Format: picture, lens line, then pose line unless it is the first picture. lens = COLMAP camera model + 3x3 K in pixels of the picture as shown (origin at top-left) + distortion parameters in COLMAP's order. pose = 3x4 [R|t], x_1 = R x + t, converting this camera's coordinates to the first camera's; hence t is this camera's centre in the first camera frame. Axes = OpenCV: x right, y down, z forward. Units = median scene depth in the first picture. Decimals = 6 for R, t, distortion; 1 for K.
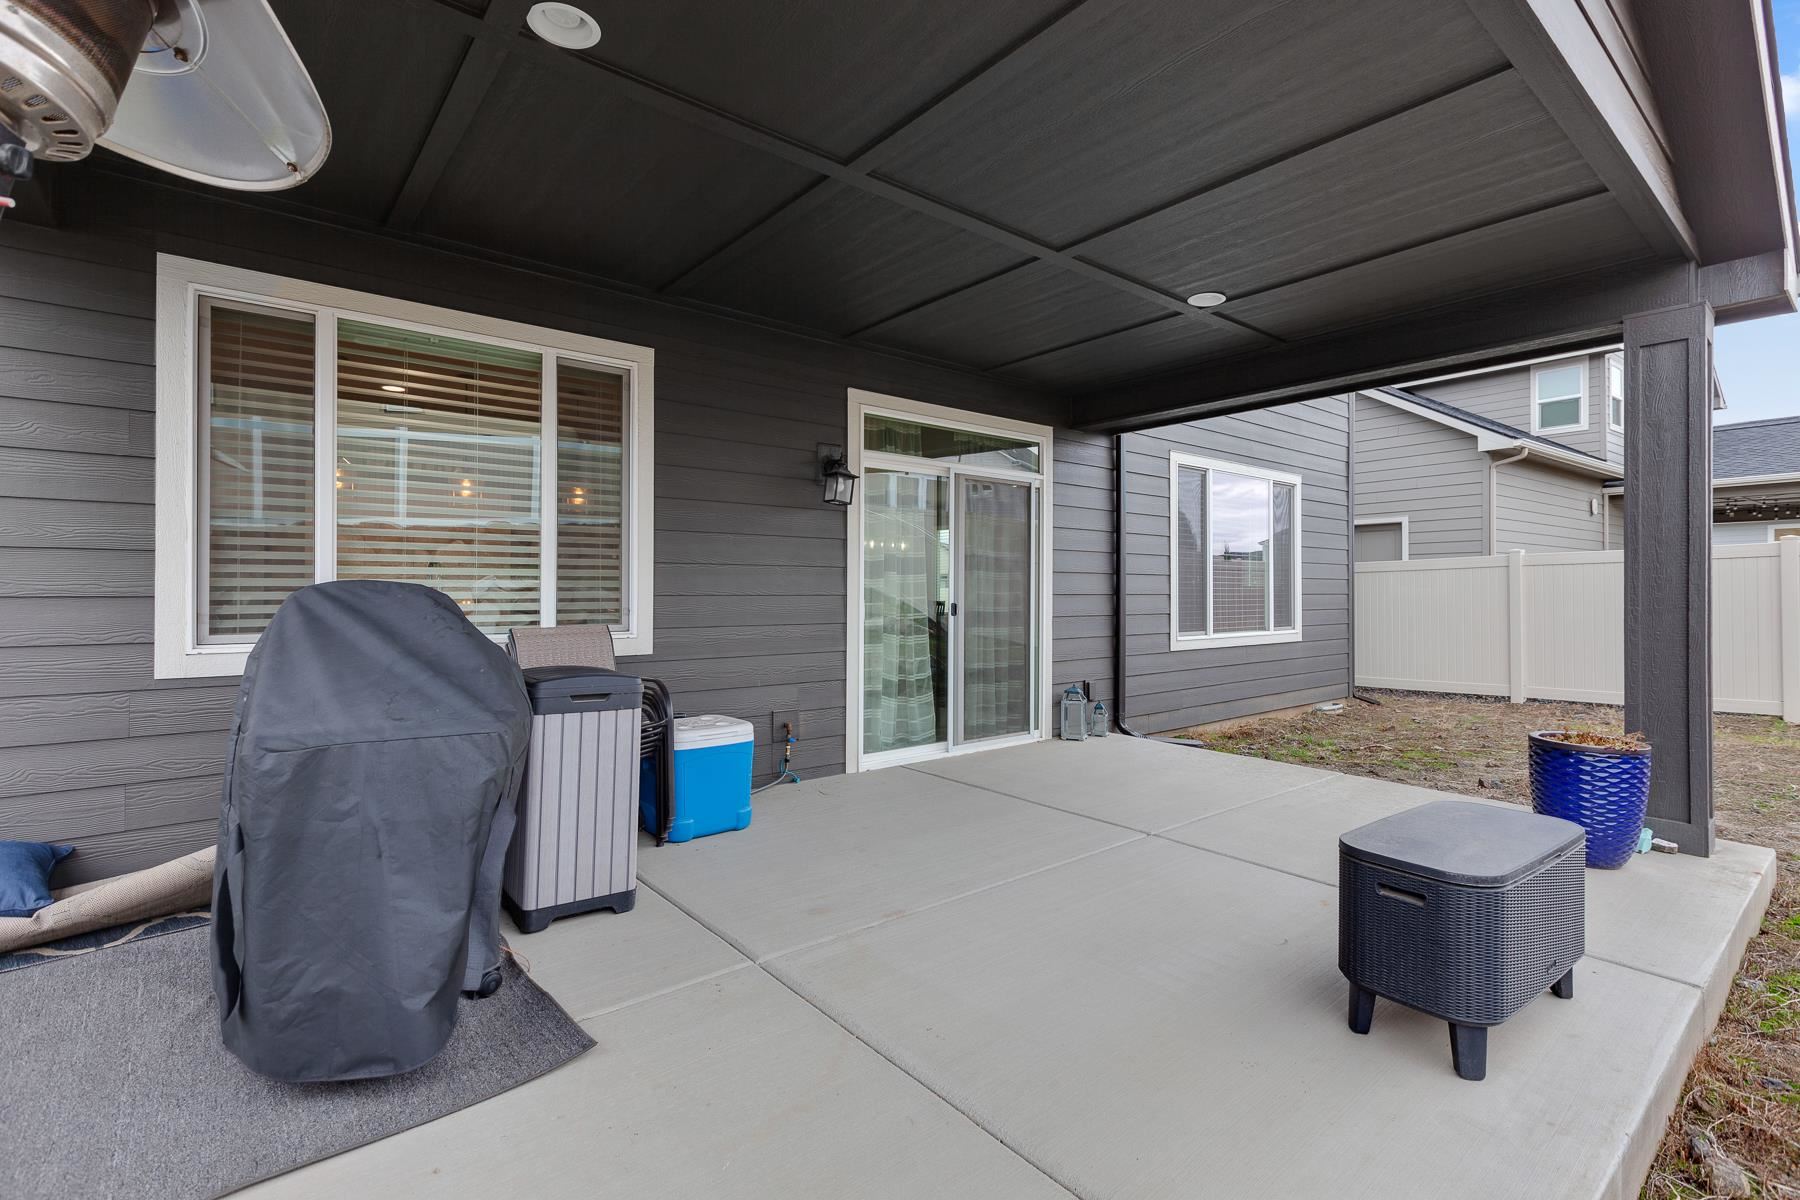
lens RADIAL K [[839.7, 0, 894.1], [0, 839.7, 583.5], [0, 0, 1]] dist [0.000513, 0.000180]
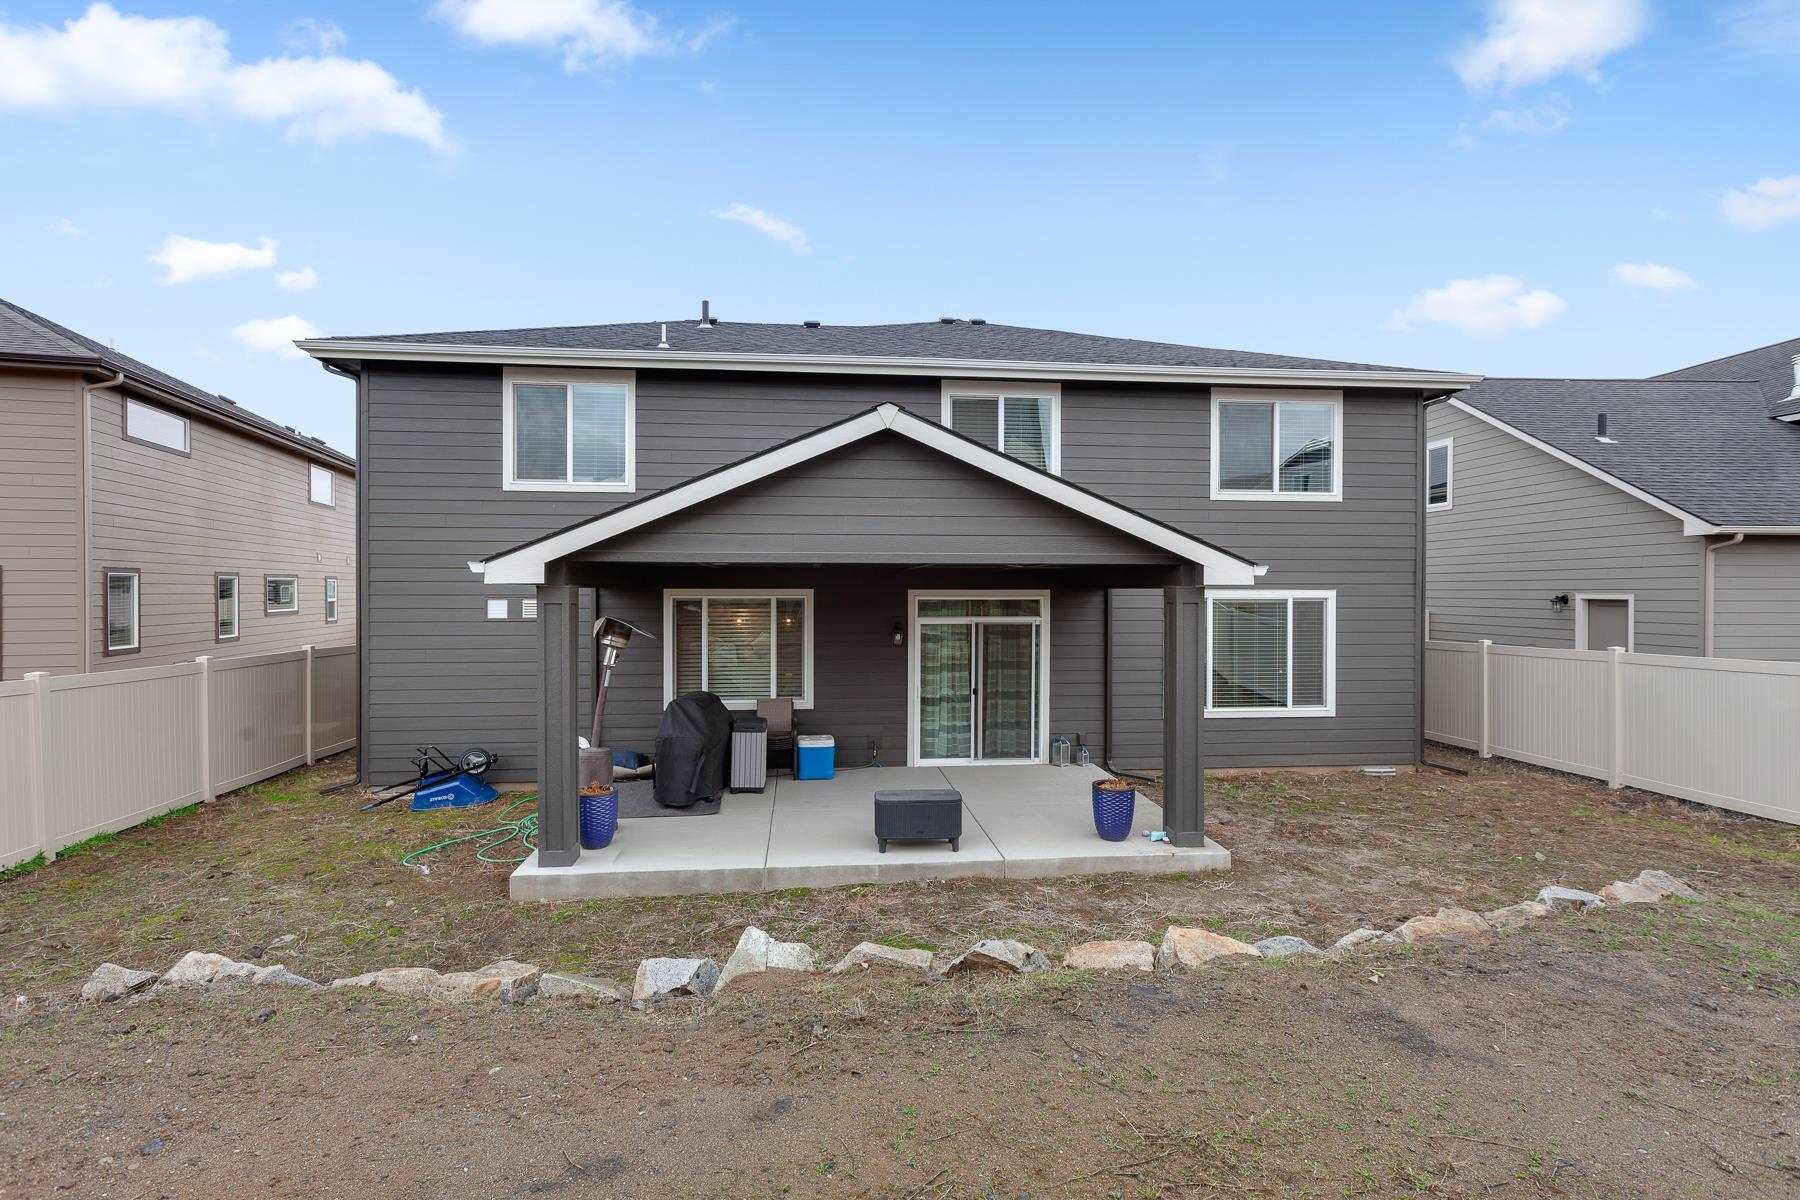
lens RADIAL K [[836.0, 0, 881.2], [0, 836.0, 590.8], [0, 0, 1]] dist [-0.001306, -0.000721]
pose [[0.834361, 0.004494, -0.551201, 1.055156], [0.001864, 0.999938, 0.010974, -0.247766], [0.551216, -0.010183, 0.834301, -0.824727]]
